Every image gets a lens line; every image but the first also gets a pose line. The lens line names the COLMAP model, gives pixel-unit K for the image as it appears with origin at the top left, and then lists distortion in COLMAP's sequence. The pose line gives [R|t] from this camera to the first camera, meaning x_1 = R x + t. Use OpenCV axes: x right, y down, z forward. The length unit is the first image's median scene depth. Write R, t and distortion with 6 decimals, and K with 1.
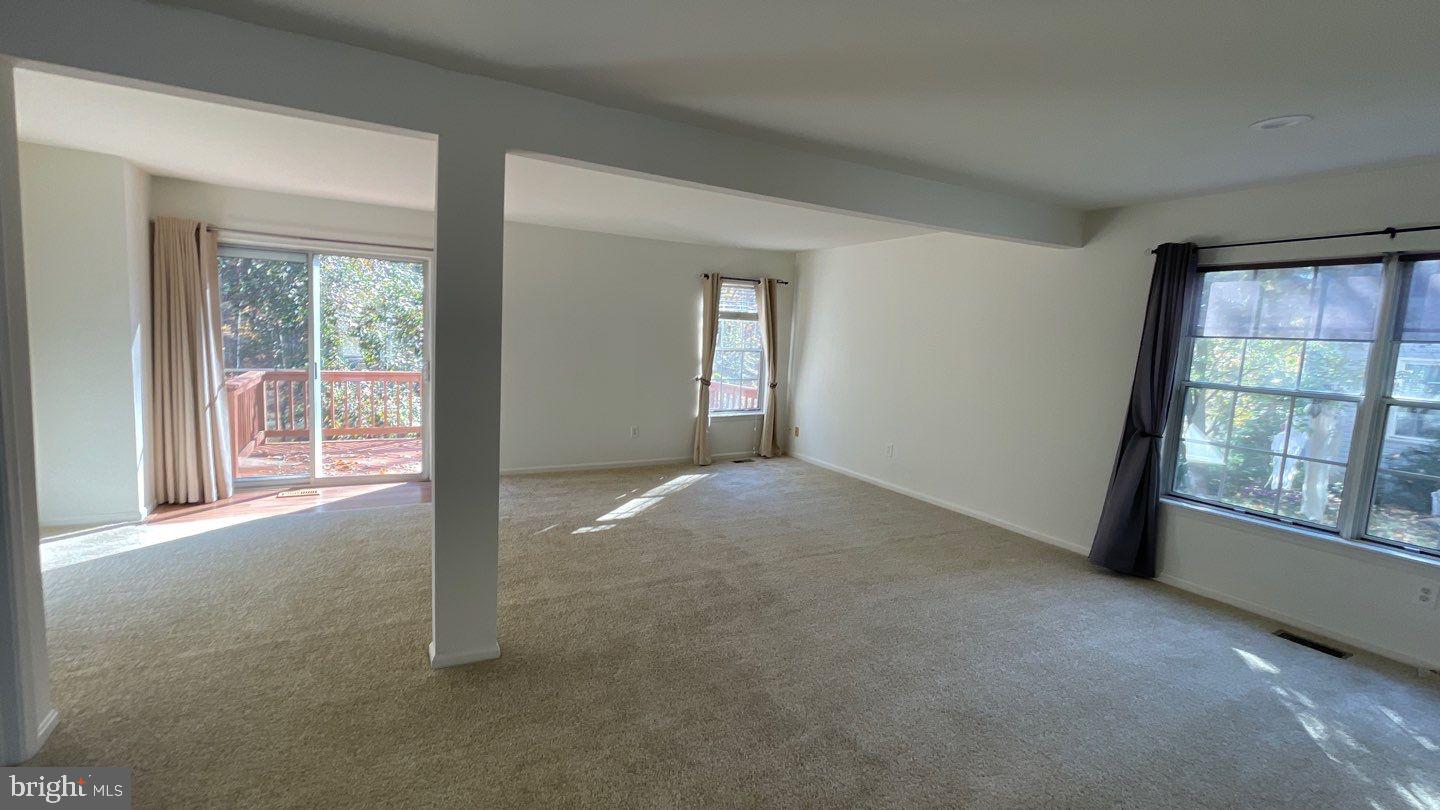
lens RADIAL K [[620.1, 0, 713.9], [0, 620.1, 404.0], [0, 0, 1]] dist [0.001895, 0.000035]
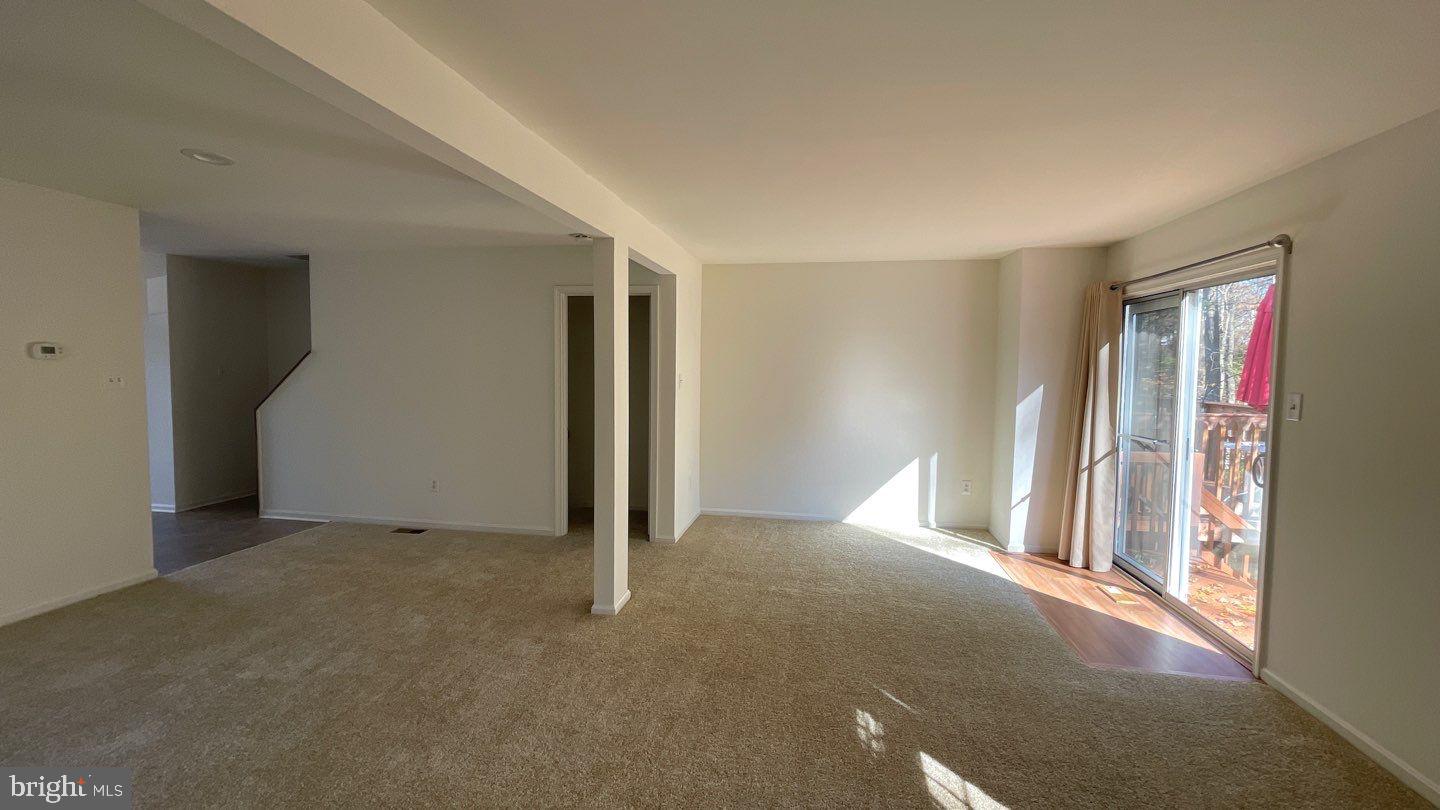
lens RADIAL K [[620.1, 0, 713.9], [0, 620.1, 404.0], [0, 0, 1]] dist [0.001895, 0.000035]
pose [[-0.633700, -0.009123, -0.773525, 0.313193], [-0.127778, 0.987430, 0.093035, -0.115625], [0.762953, 0.157796, -0.626899, 1.181089]]
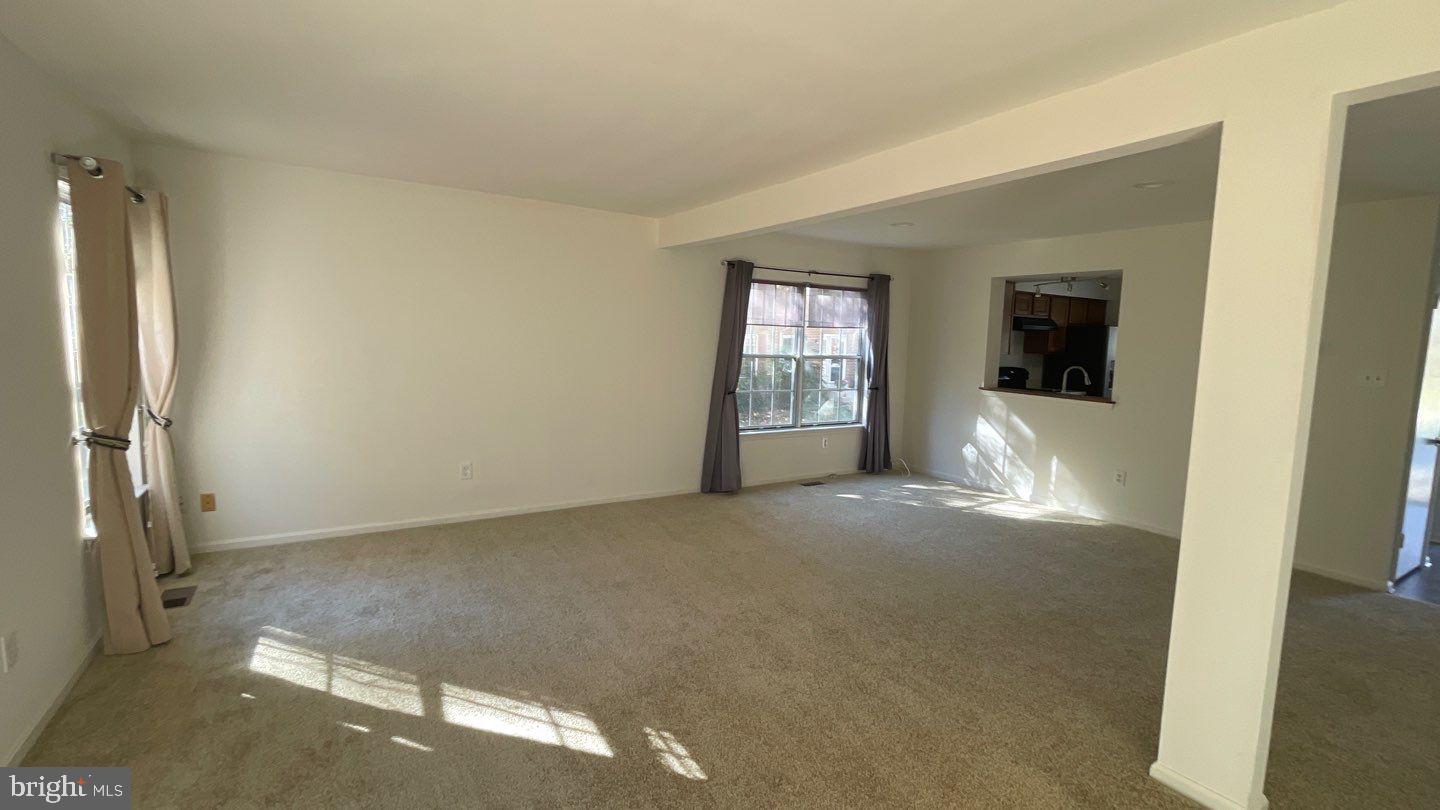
lens RADIAL K [[620.1, 0, 713.9], [0, 620.1, 404.0], [0, 0, 1]] dist [0.001895, 0.000035]
pose [[-0.067365, -0.157769, 0.985176, -0.620748], [0.078372, 0.983531, 0.162864, -0.138640], [-0.994646, 0.088182, -0.053890, 0.961544]]
